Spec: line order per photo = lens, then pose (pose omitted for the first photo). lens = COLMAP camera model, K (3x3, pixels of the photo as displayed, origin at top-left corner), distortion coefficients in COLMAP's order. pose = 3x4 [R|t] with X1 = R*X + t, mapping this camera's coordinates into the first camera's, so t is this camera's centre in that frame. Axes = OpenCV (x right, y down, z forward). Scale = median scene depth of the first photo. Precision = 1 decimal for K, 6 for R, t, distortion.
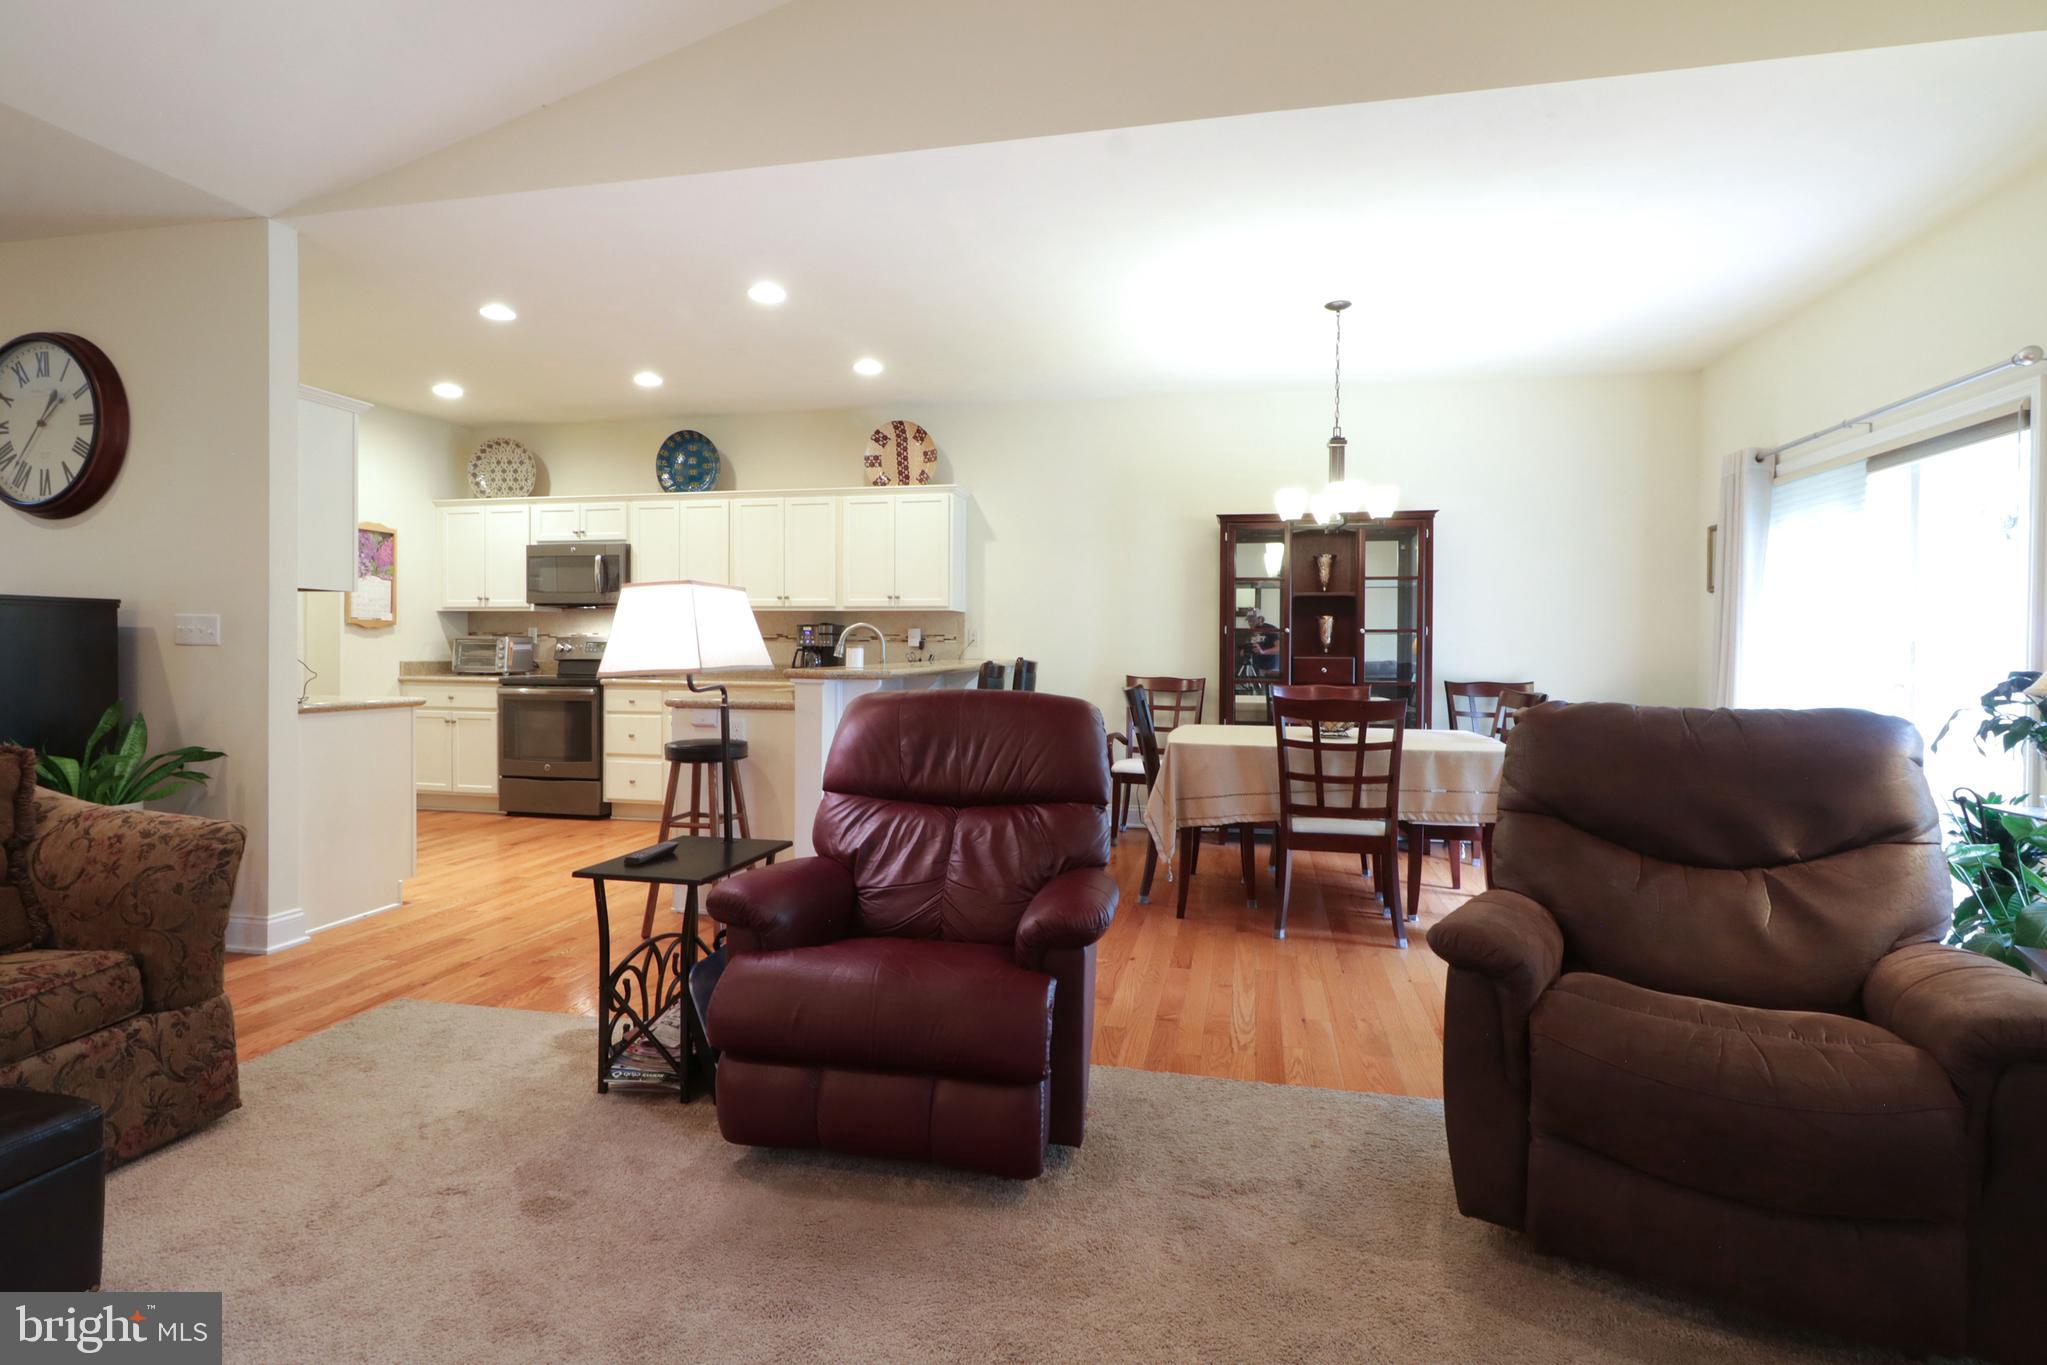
lens RADIAL K [[1009.4, 0, 1027.2], [0, 1009.4, 653.9], [0, 0, 1]] dist [0.005150, 0.001791]
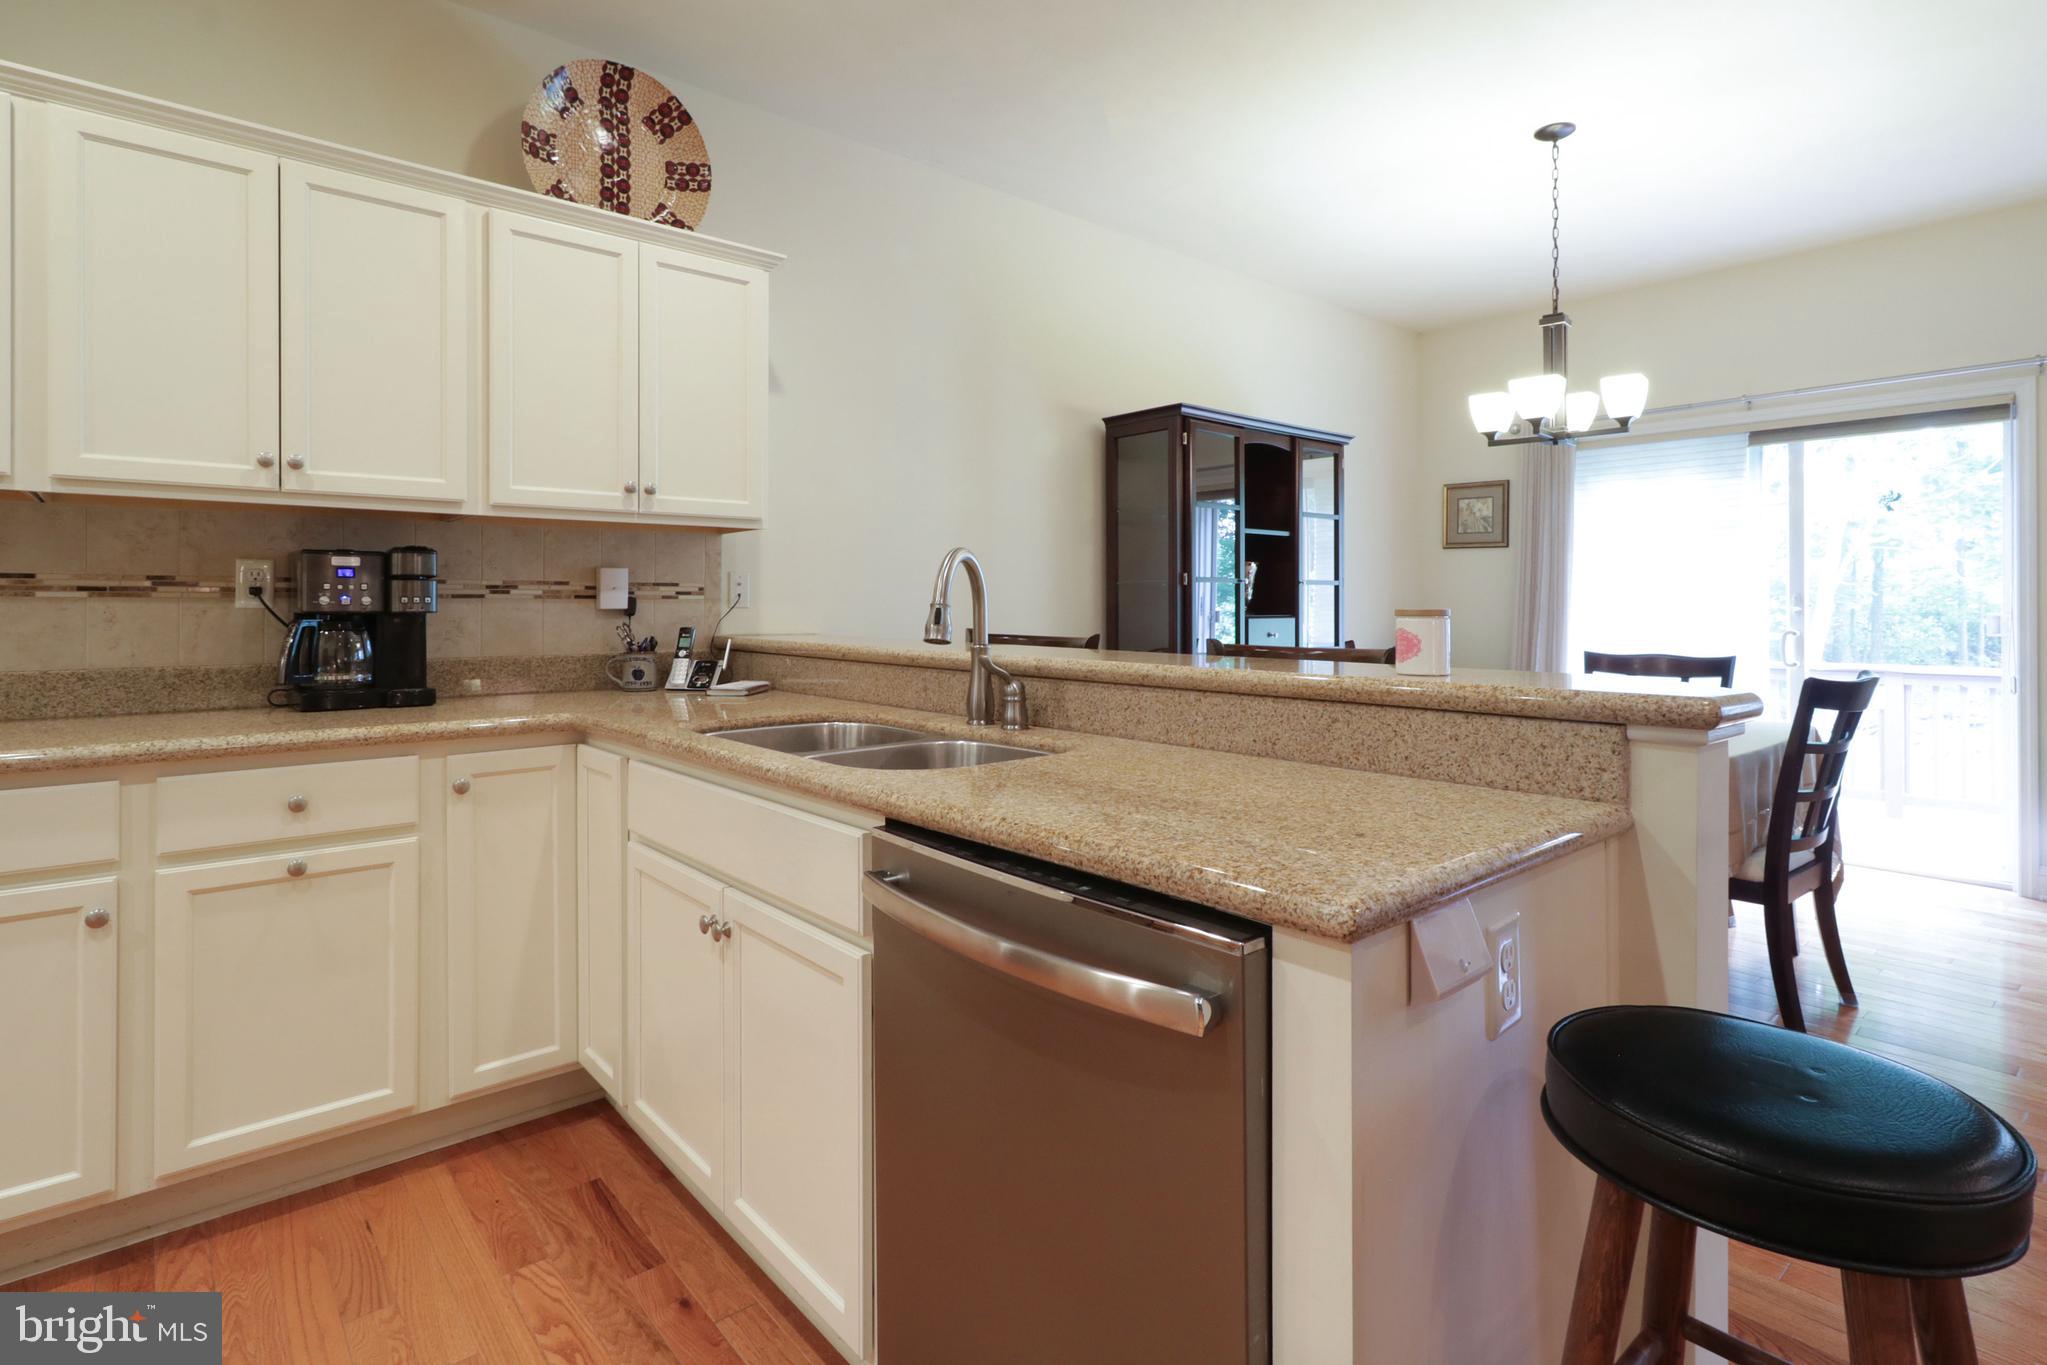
lens RADIAL K [[1009.4, 0, 1004.8], [0, 1009.4, 601.9], [0, 0, 1]] dist [0.005150, 0.001791]
pose [[0.604616, -0.005422, 0.796499, -0.362702], [0.012469, 0.999919, -0.002659, -0.007467], [-0.796419, 0.011539, 0.604635, 0.622439]]
